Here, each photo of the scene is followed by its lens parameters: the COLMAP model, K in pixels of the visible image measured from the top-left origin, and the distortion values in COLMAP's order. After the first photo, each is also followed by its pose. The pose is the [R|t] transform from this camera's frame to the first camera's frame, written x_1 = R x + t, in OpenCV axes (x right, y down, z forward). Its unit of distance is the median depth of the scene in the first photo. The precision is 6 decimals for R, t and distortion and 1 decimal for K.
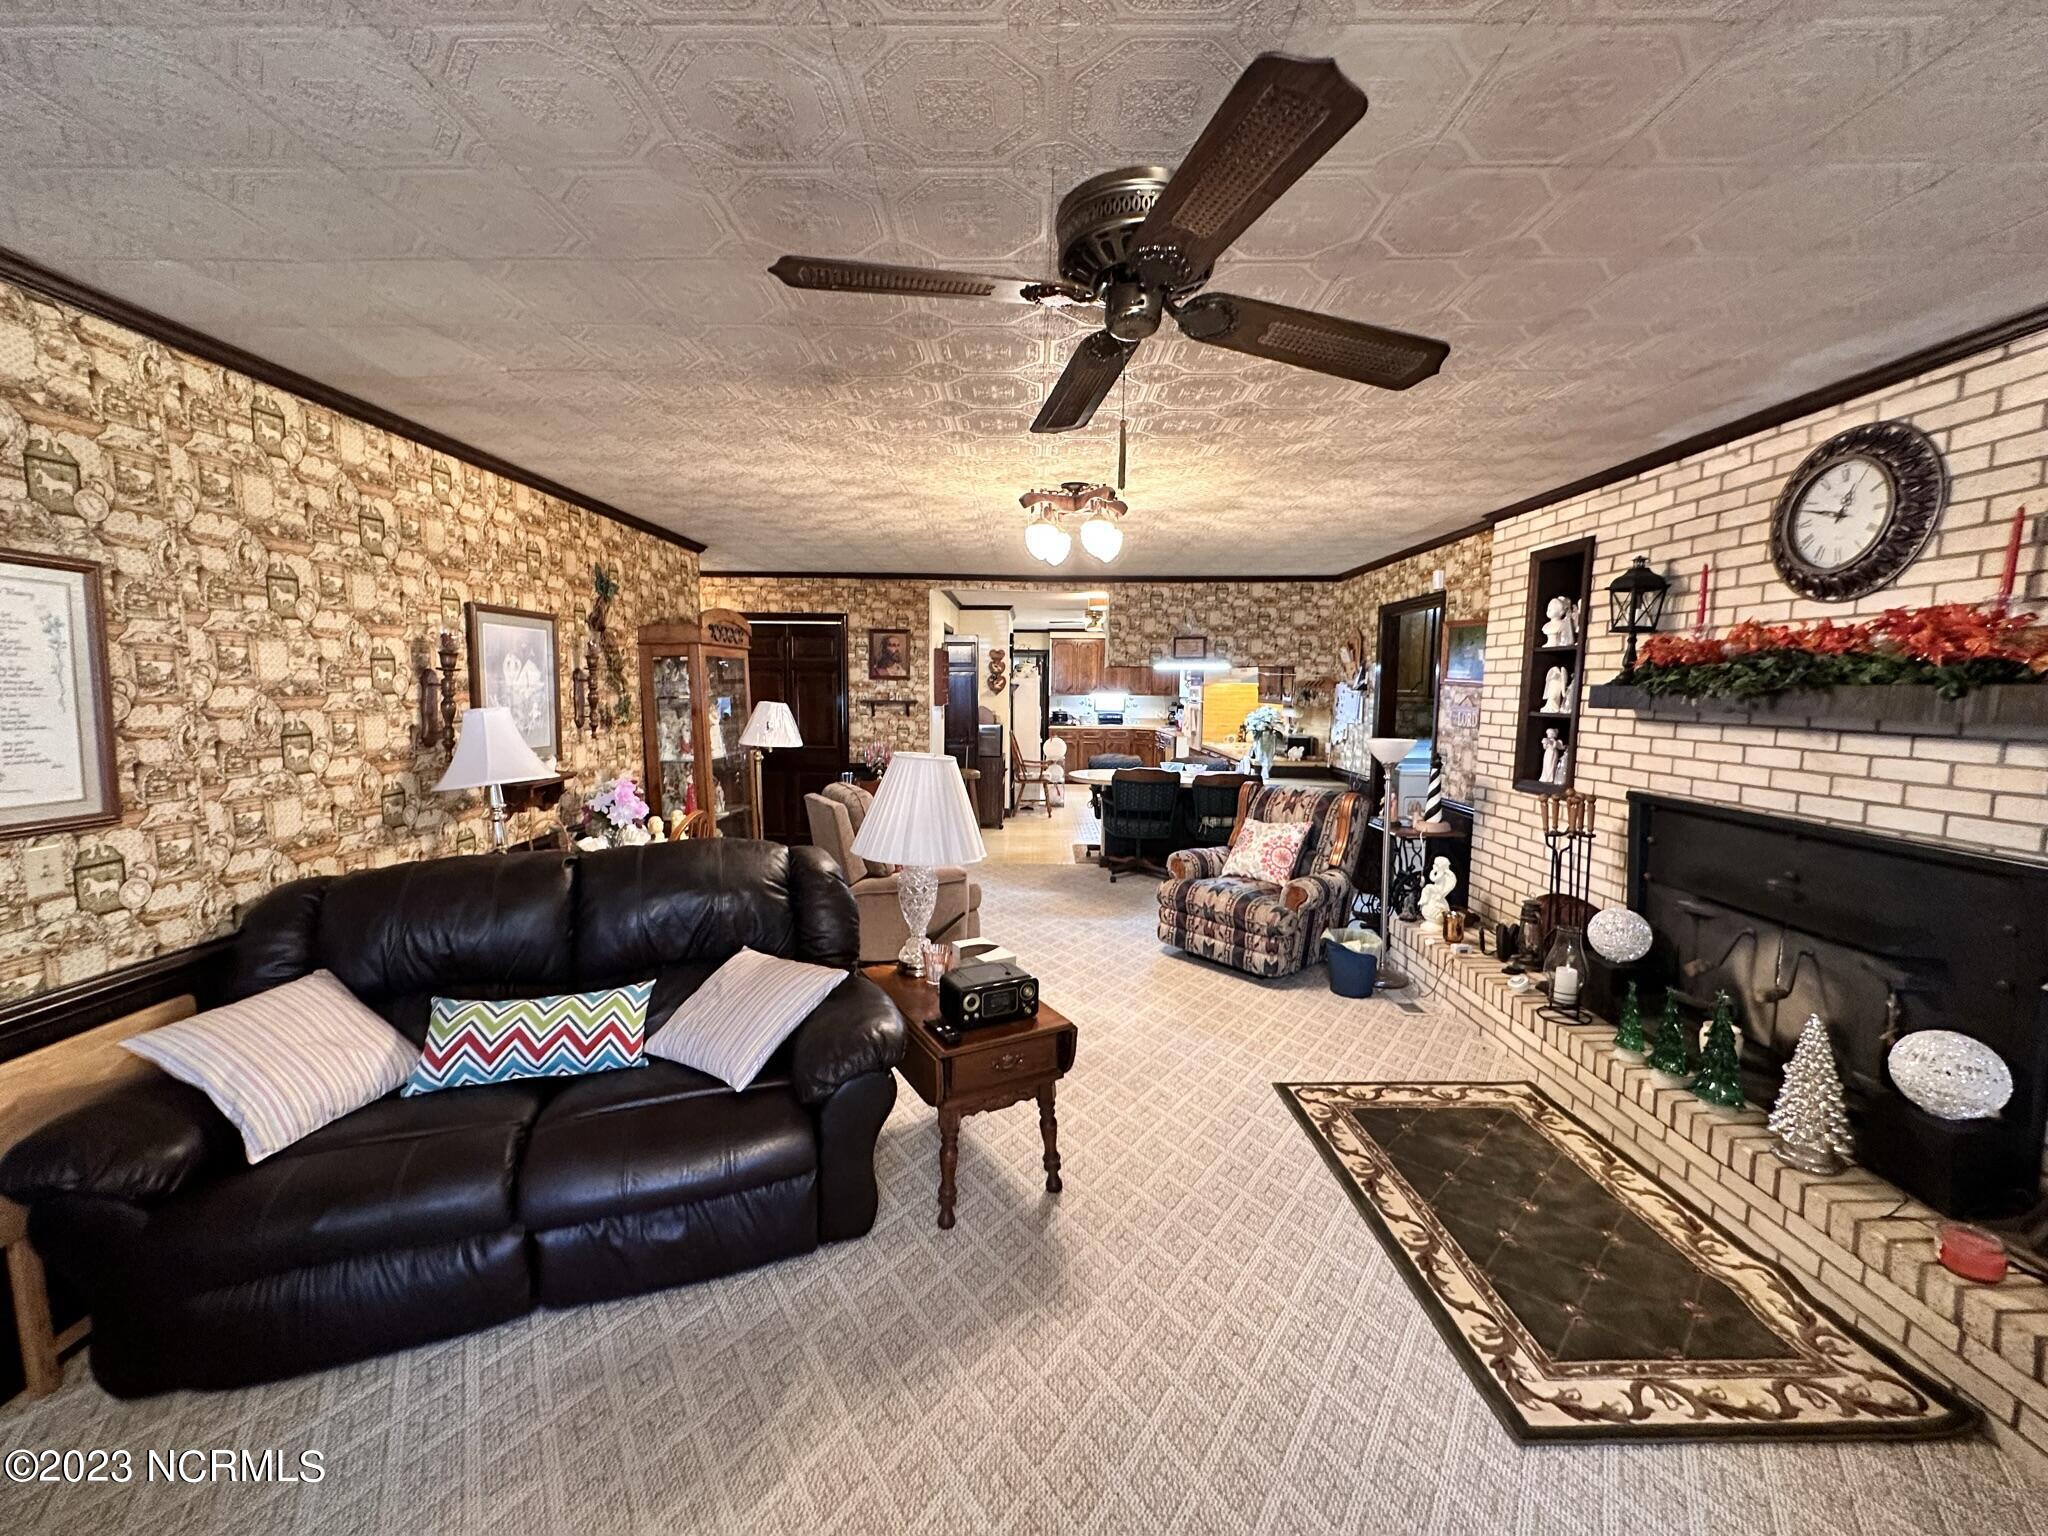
lens RADIAL K [[824.9, 0, 1023.2], [0, 824.9, 770.7], [0, 0, 1]] dist [-0.001841, 0.000306]
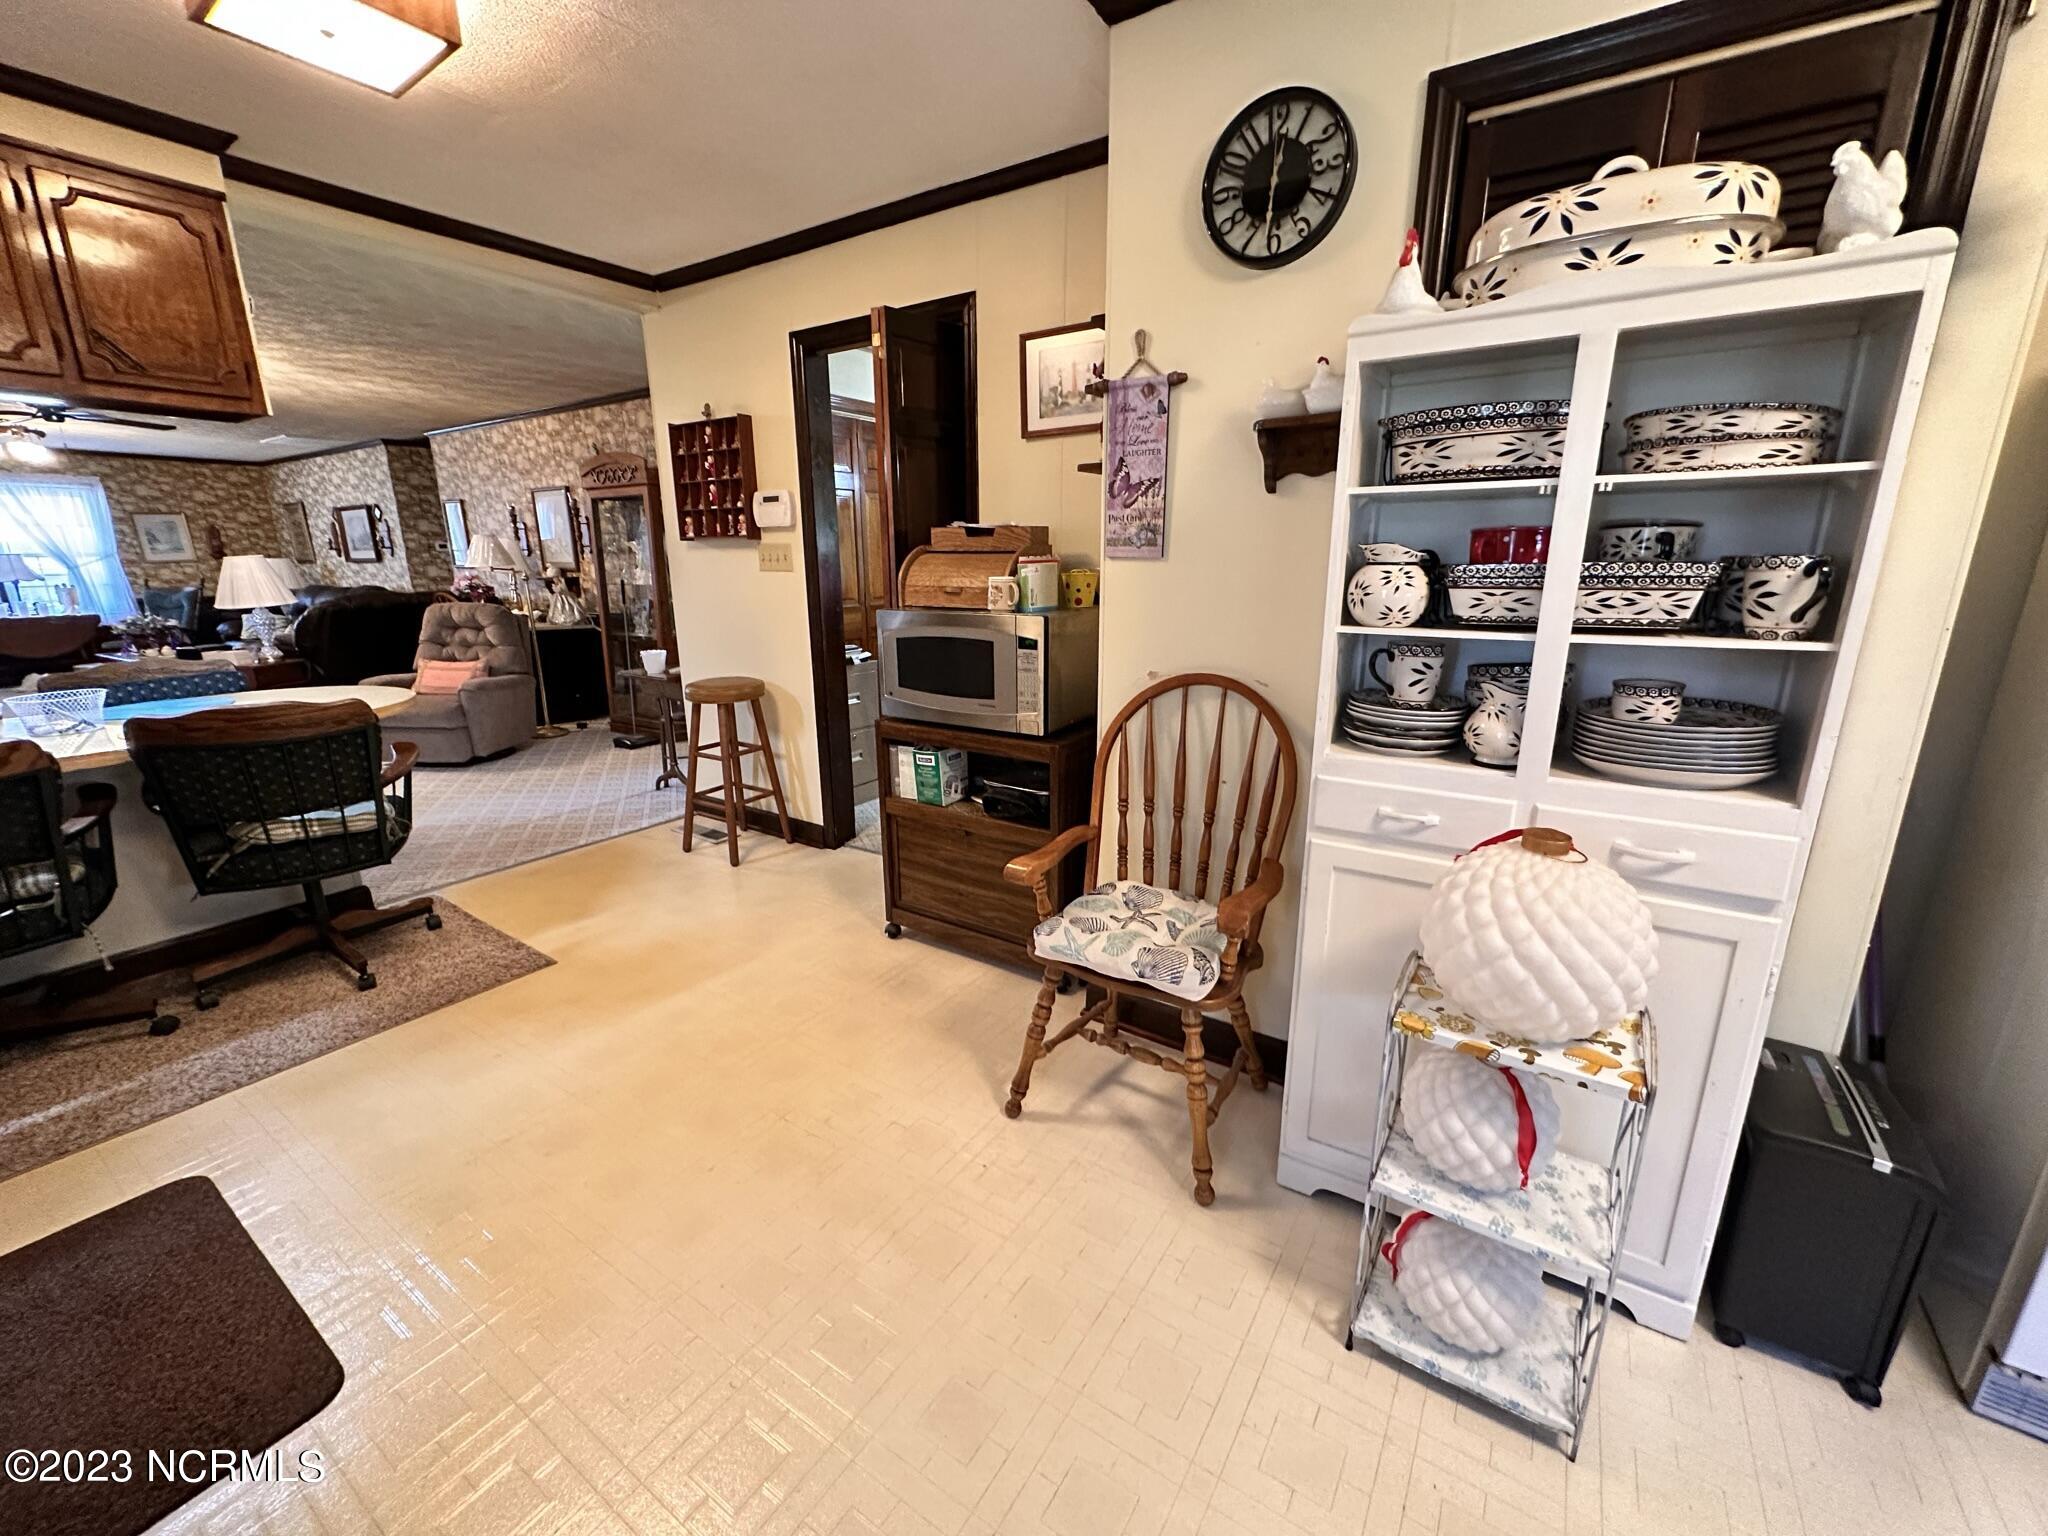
lens RADIAL K [[824.9, 0, 1017.9], [0, 824.9, 764.4], [0, 0, 1]] dist [-0.001841, 0.000306]
pose [[-0.540871, 0.202029, -0.816482, 0.549802], [-0.085381, 0.952523, 0.292251, -0.257649], [0.836760, 0.227782, -0.497943, 3.321619]]
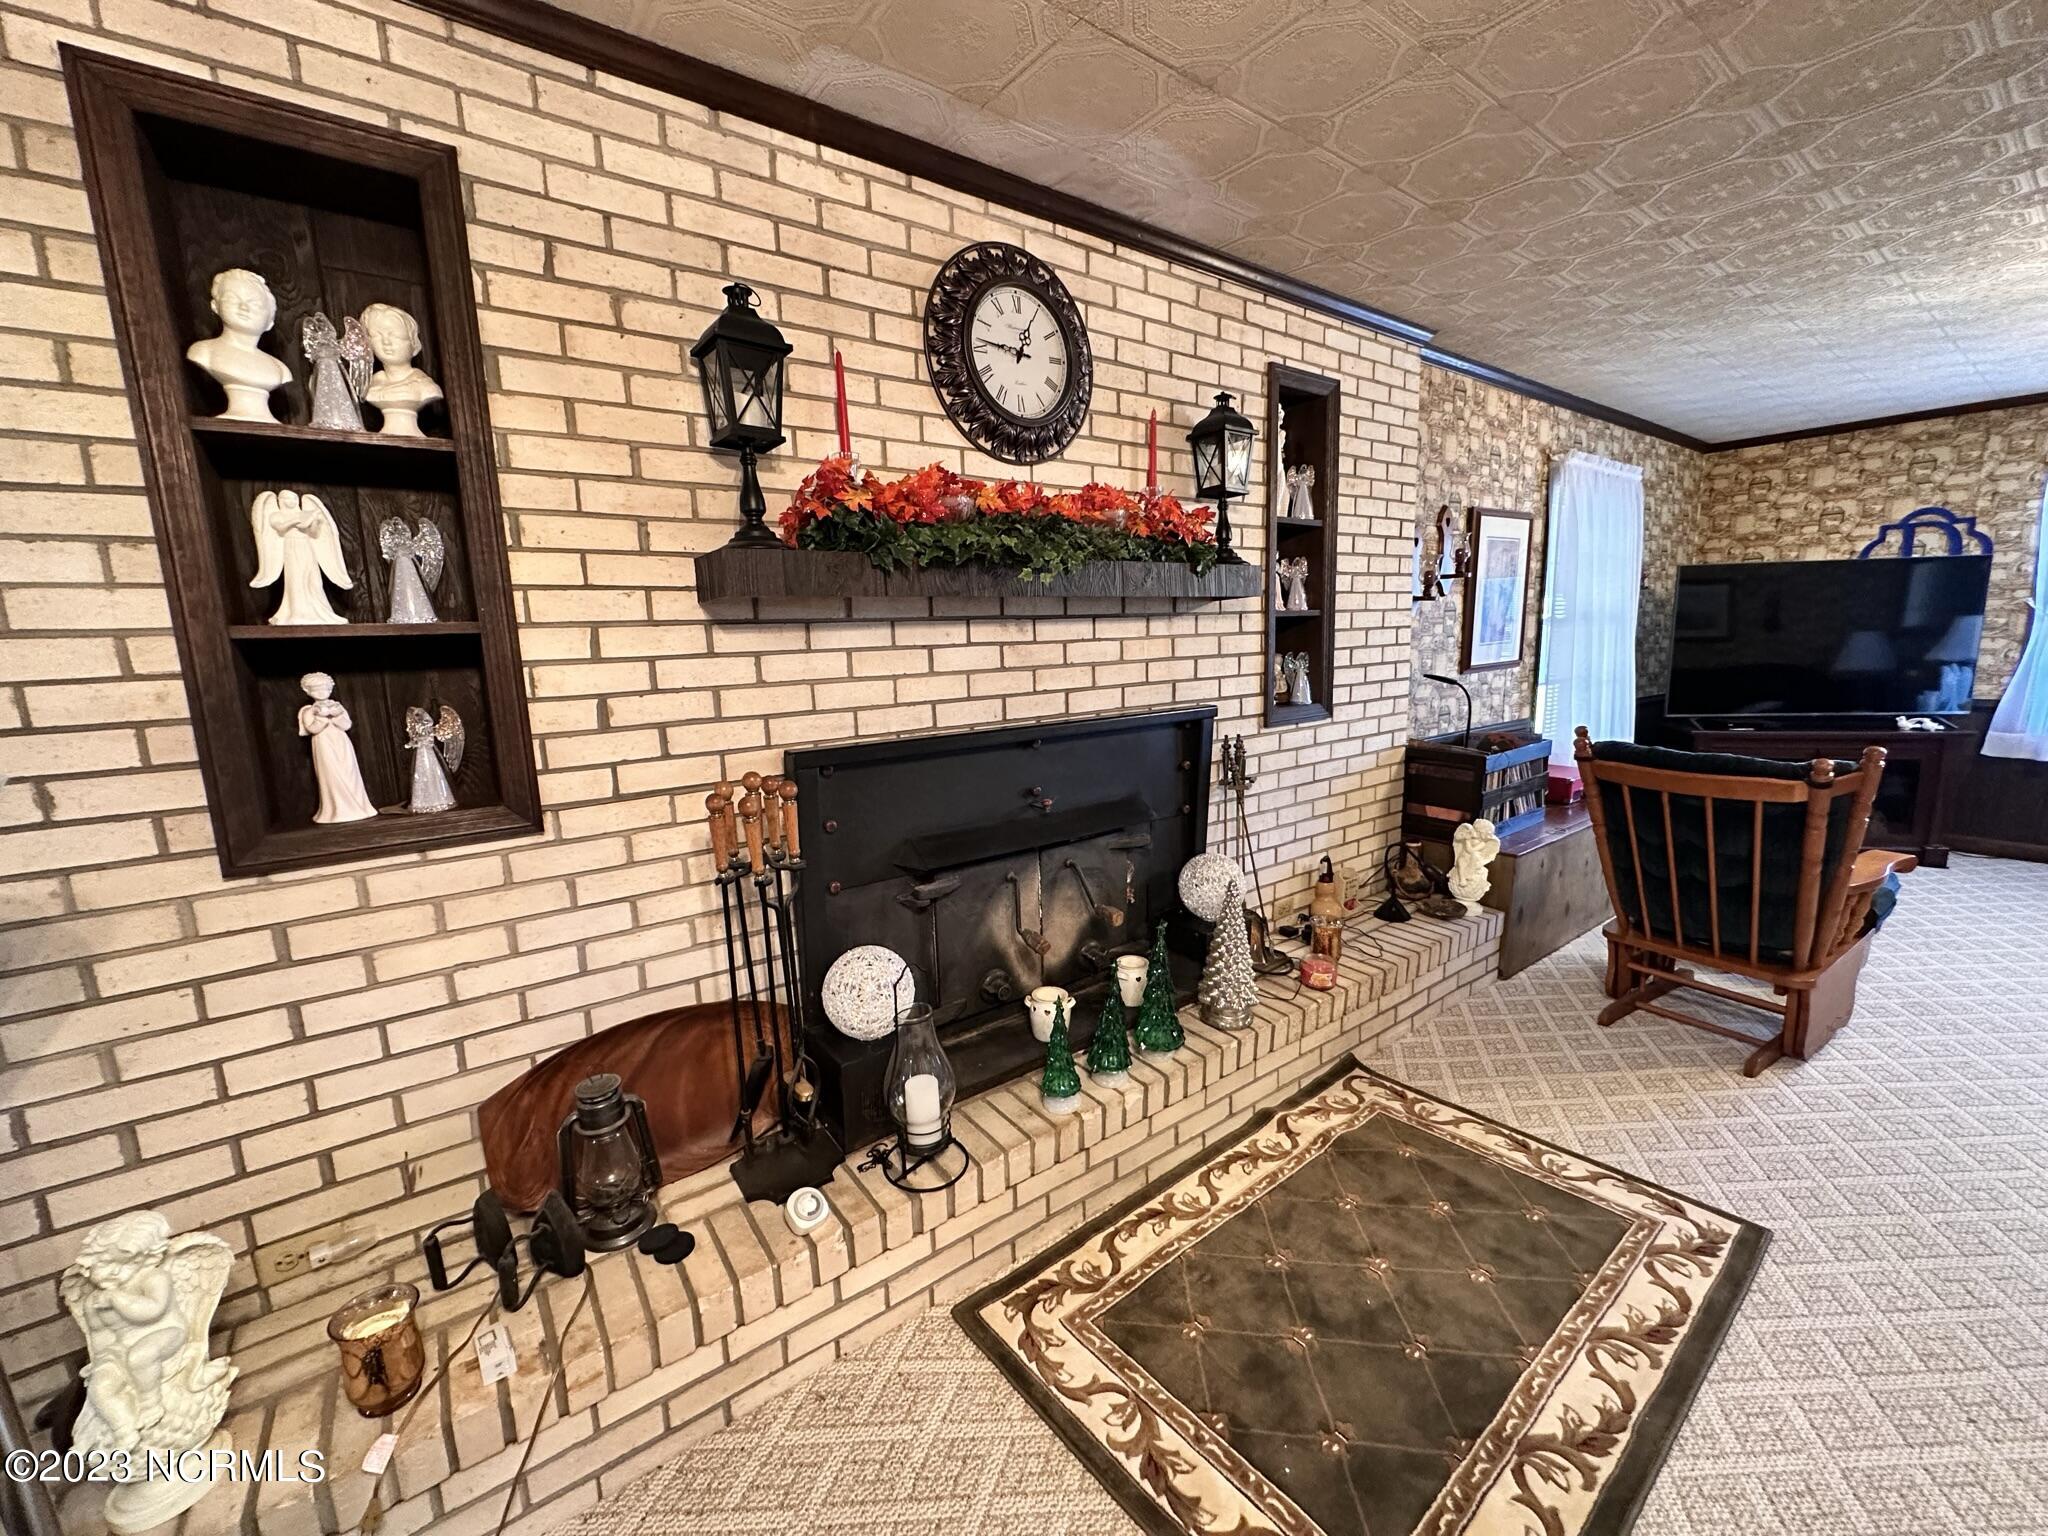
lens RADIAL K [[824.9, 0, 1018.8], [0, 824.9, 766.6], [0, 0, 1]] dist [-0.001841, 0.000306]
pose [[-0.603817, -0.127294, 0.786893, 0.221874], [0.101688, 0.966801, 0.234427, -0.080117], [-0.790610, 0.221568, -0.570827, 1.211826]]
